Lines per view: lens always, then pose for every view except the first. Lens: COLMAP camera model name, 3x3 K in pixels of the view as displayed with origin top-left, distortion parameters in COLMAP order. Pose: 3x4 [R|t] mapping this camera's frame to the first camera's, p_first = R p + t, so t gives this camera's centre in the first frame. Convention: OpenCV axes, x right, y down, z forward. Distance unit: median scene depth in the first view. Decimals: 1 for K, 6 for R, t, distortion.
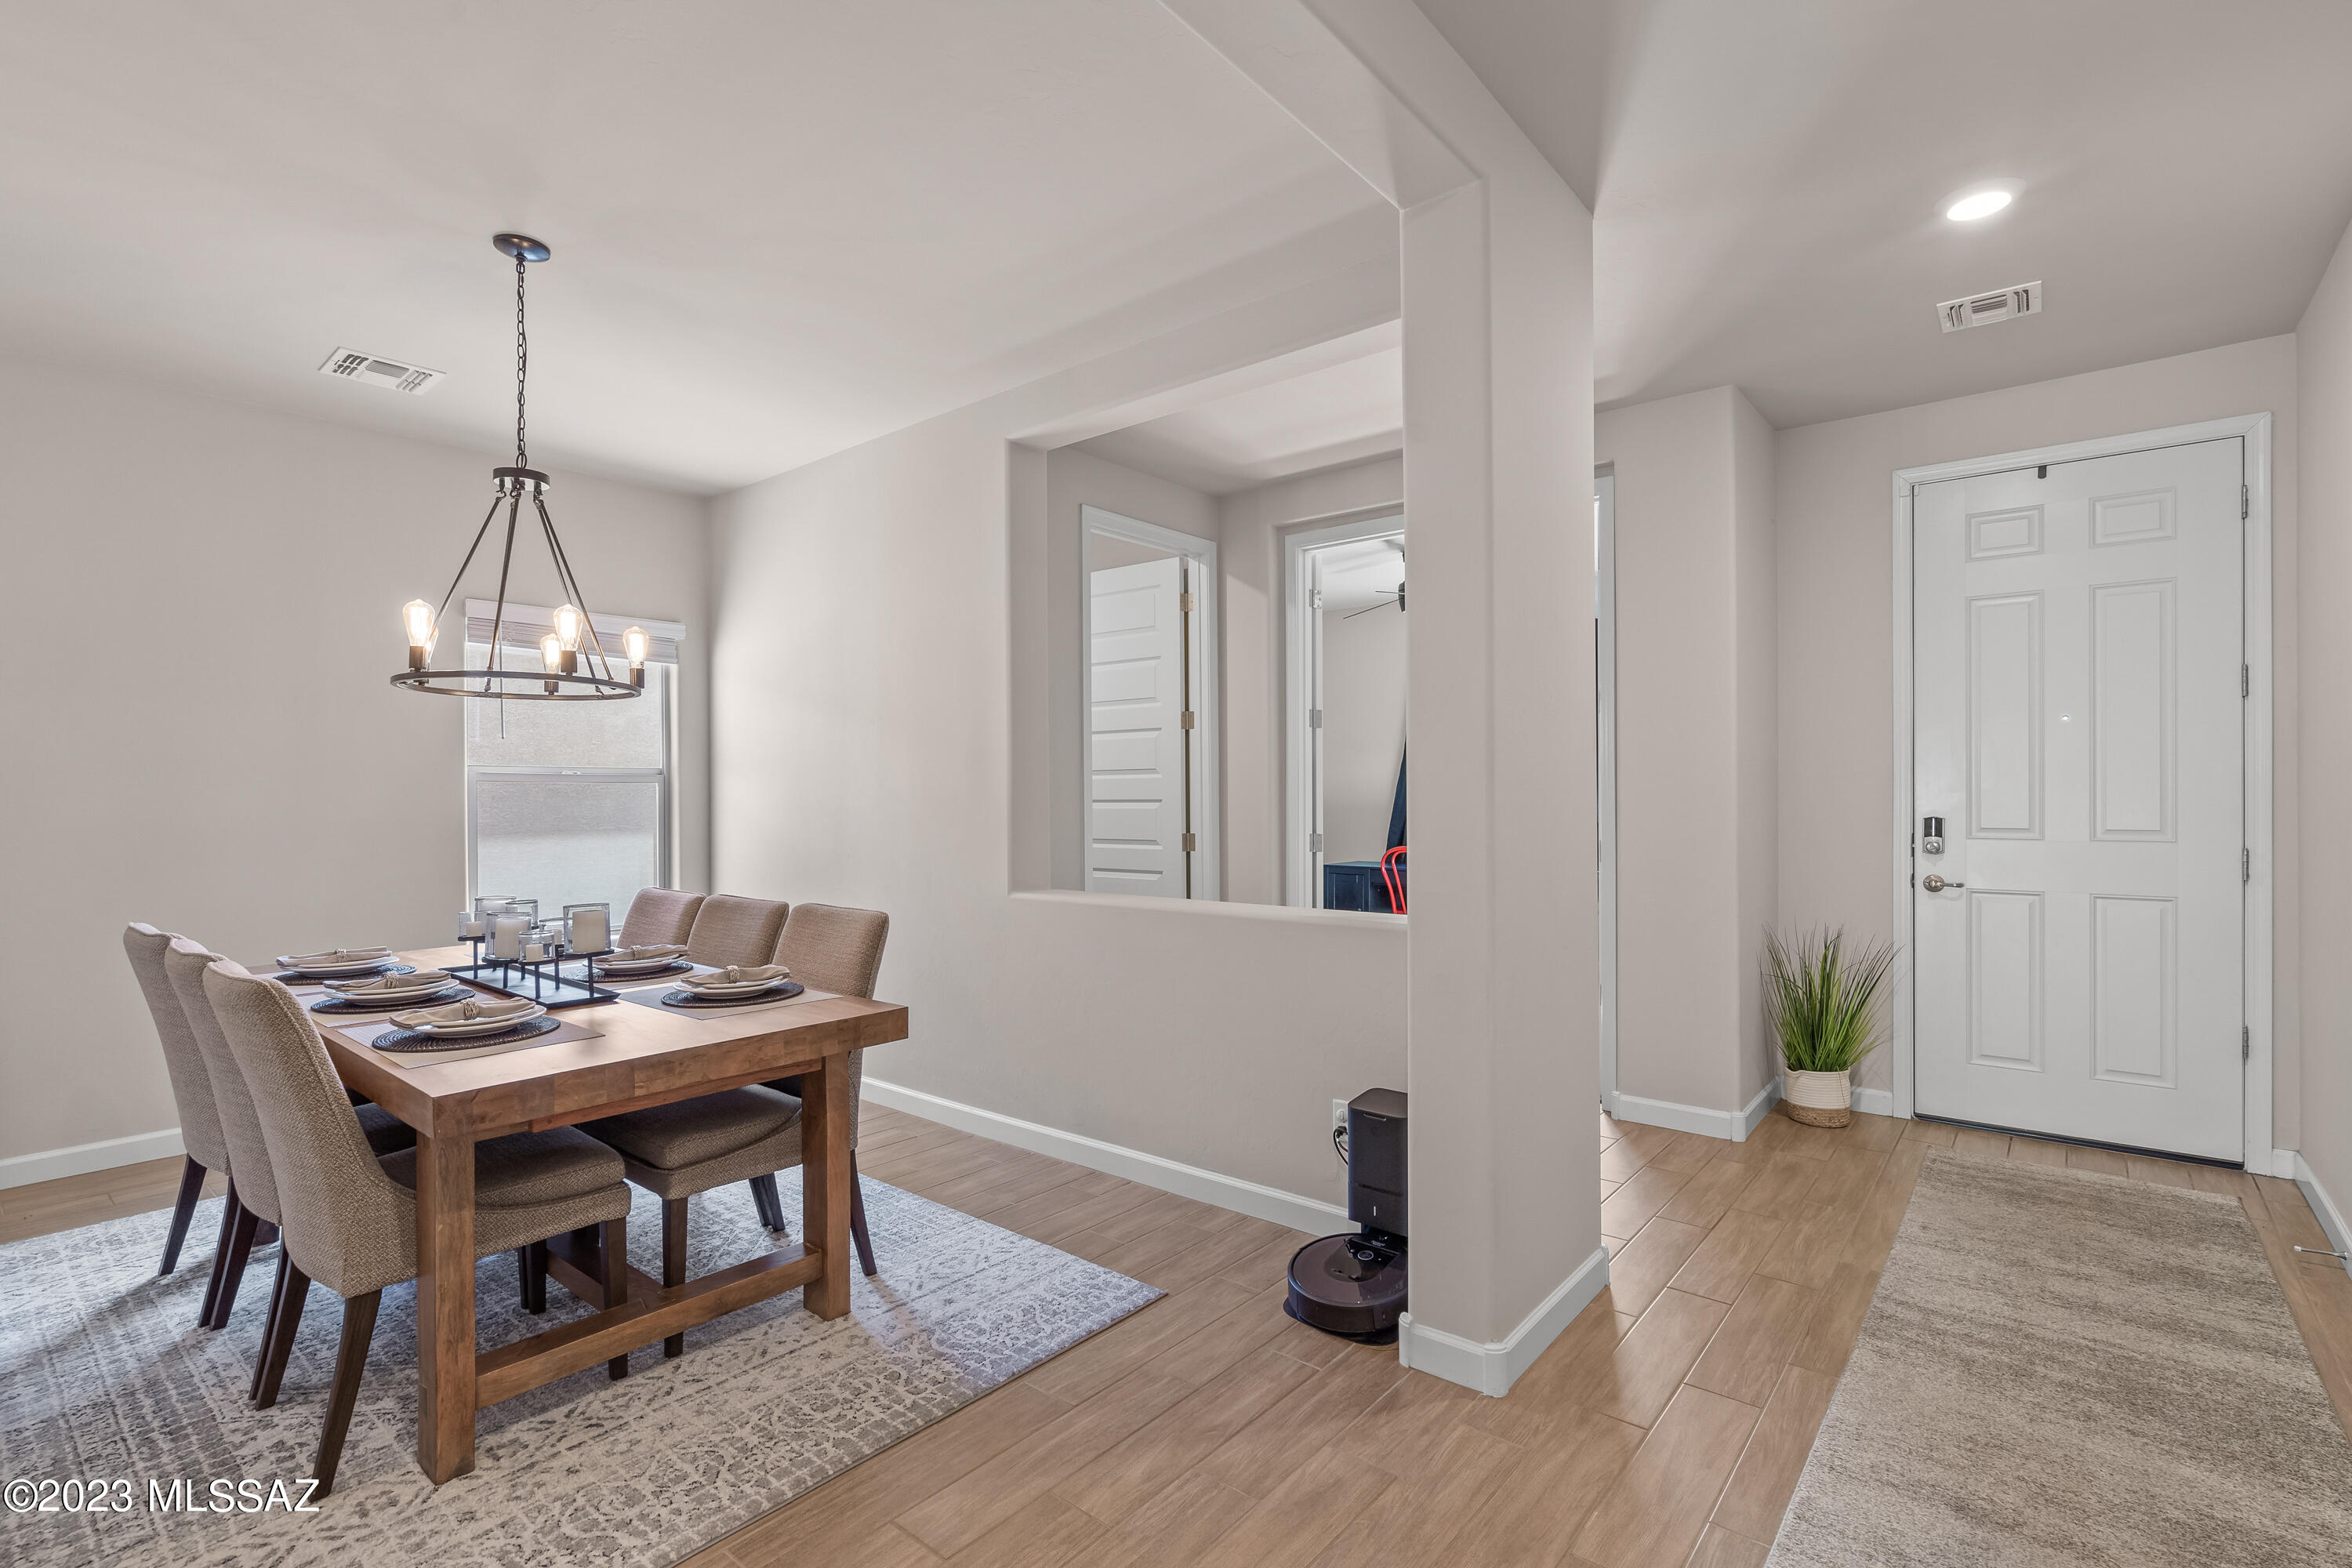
lens RADIAL K [[1088.1, 0, 1183.2], [0, 1088.1, 792.2], [0, 0, 1]] dist [-0.004602, 0.002060]
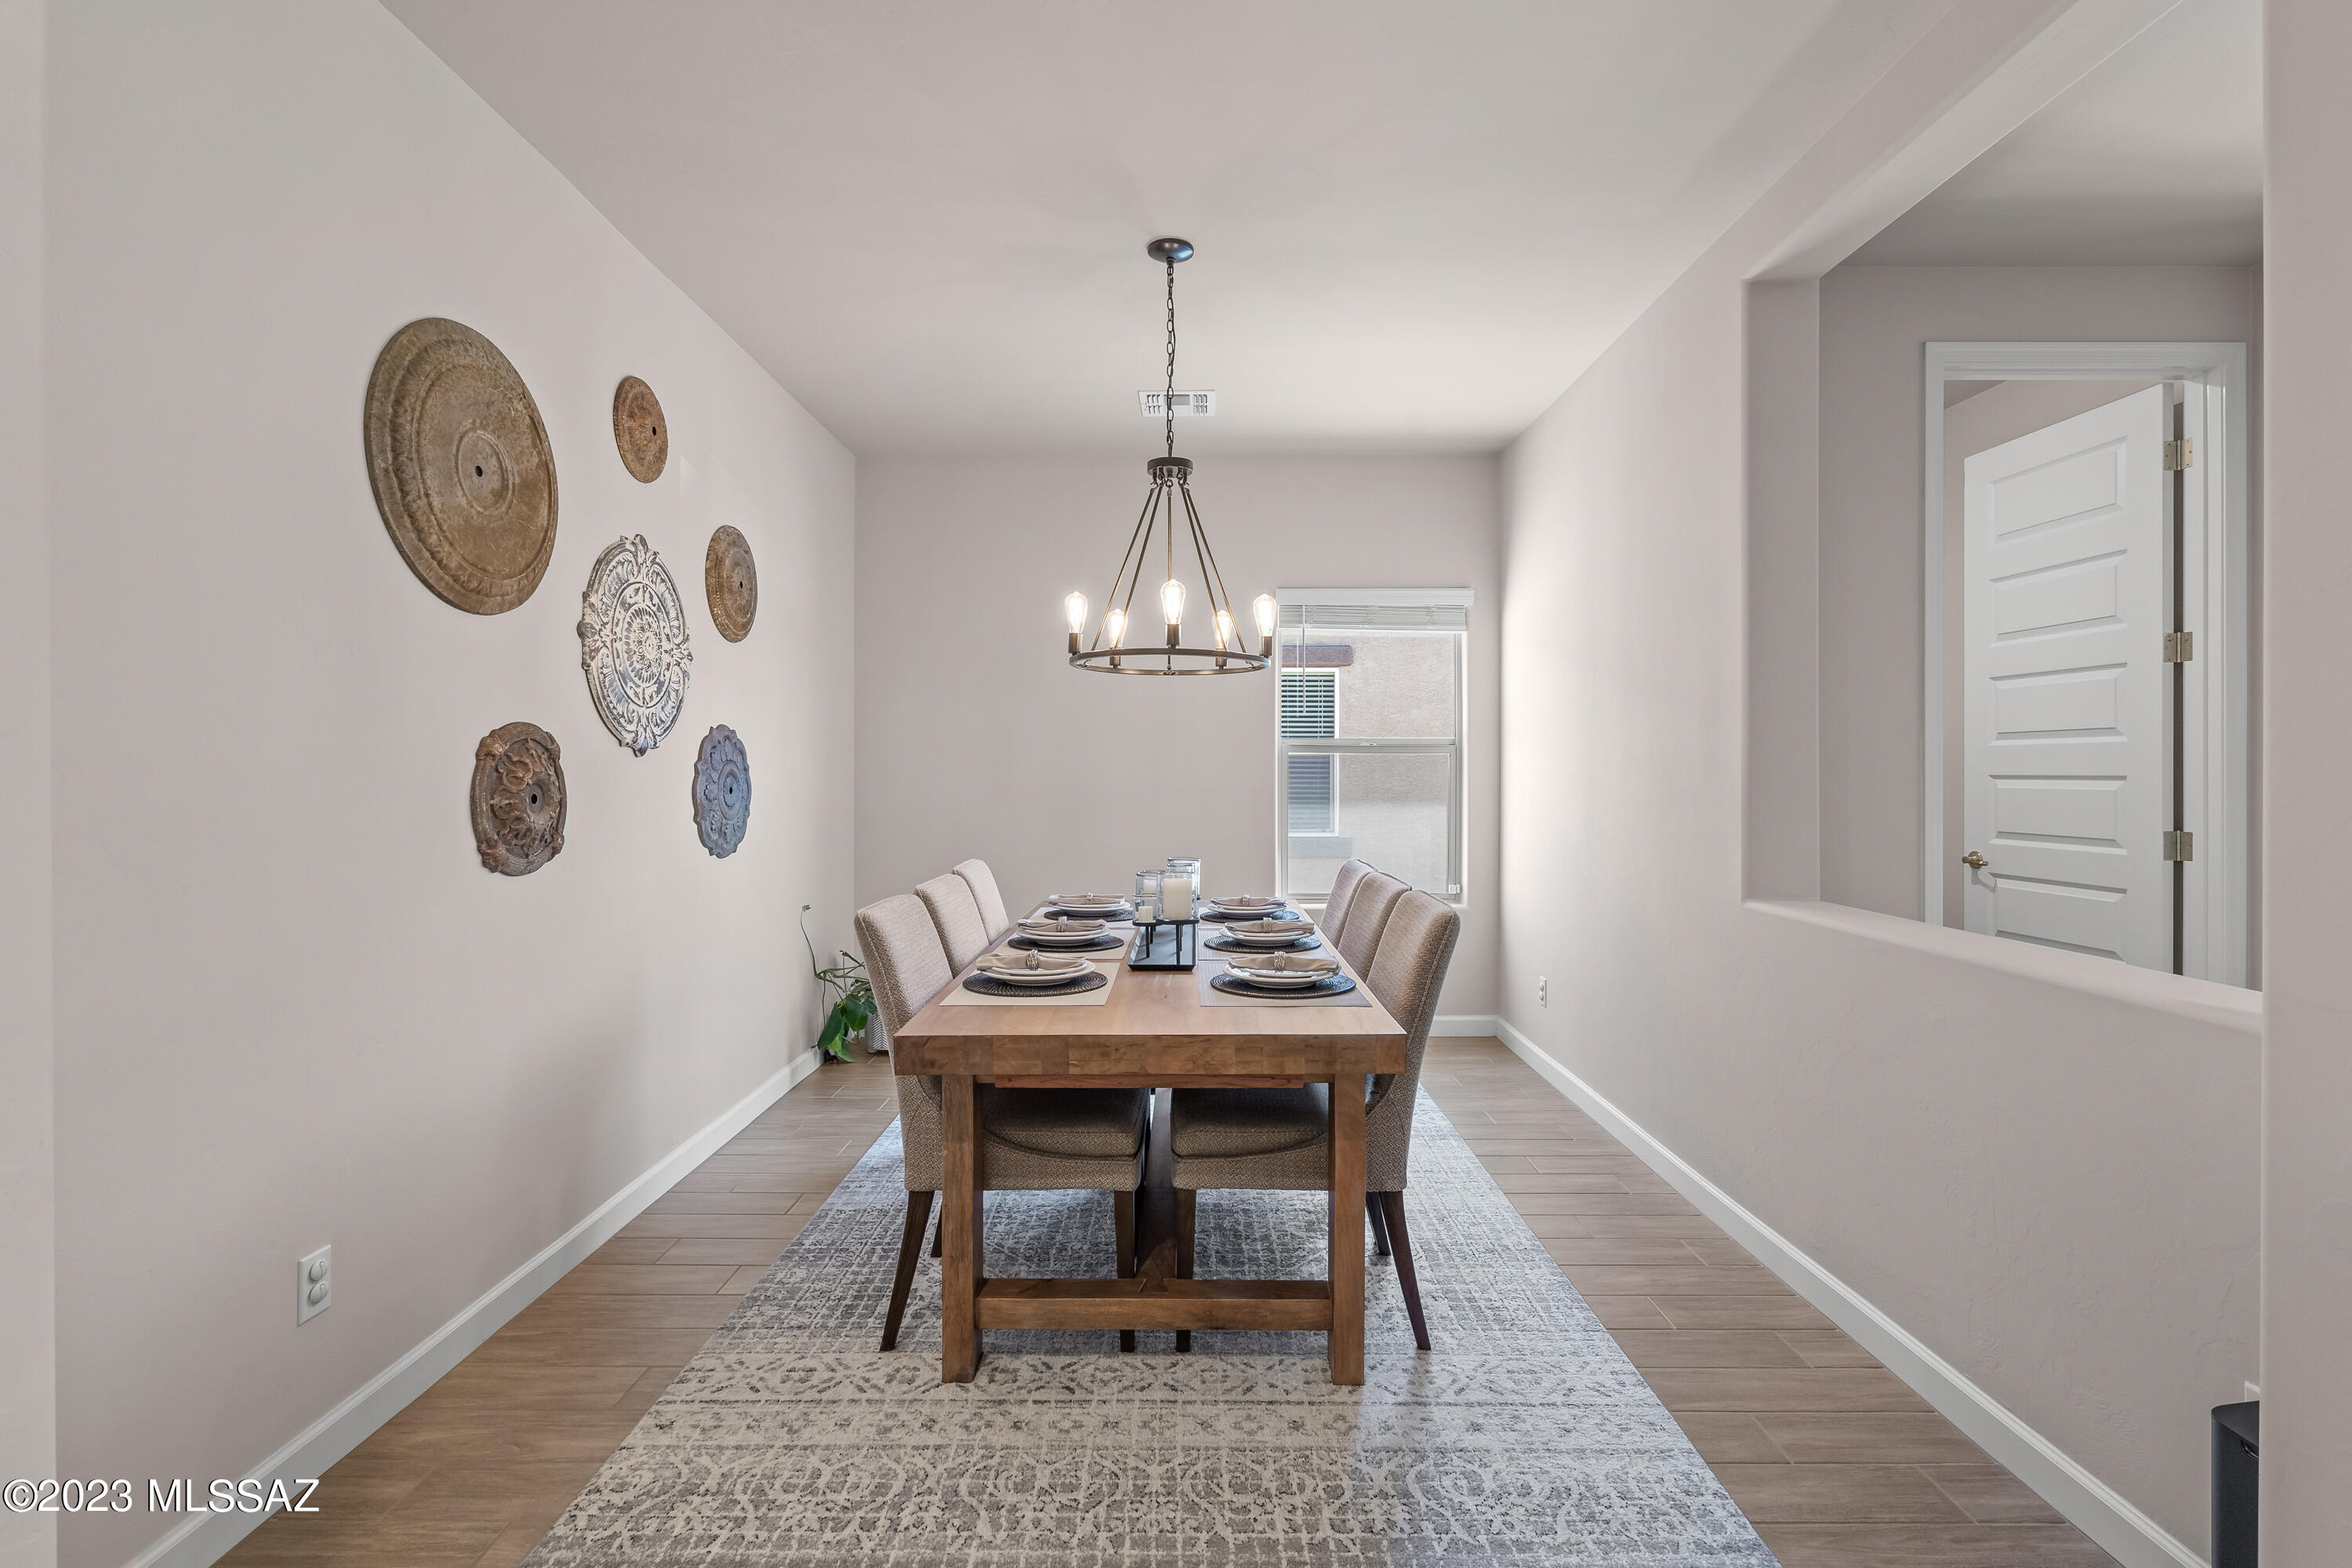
lens RADIAL K [[1088.1, 0, 1179.5], [0, 1088.1, 772.3], [0, 0, 1]] dist [-0.004602, 0.002060]
pose [[0.634241, 0.008348, -0.773091, 0.256914], [-0.002376, 0.999958, 0.008848, 0.000482], [0.773132, -0.003775, 0.634234, 0.379004]]
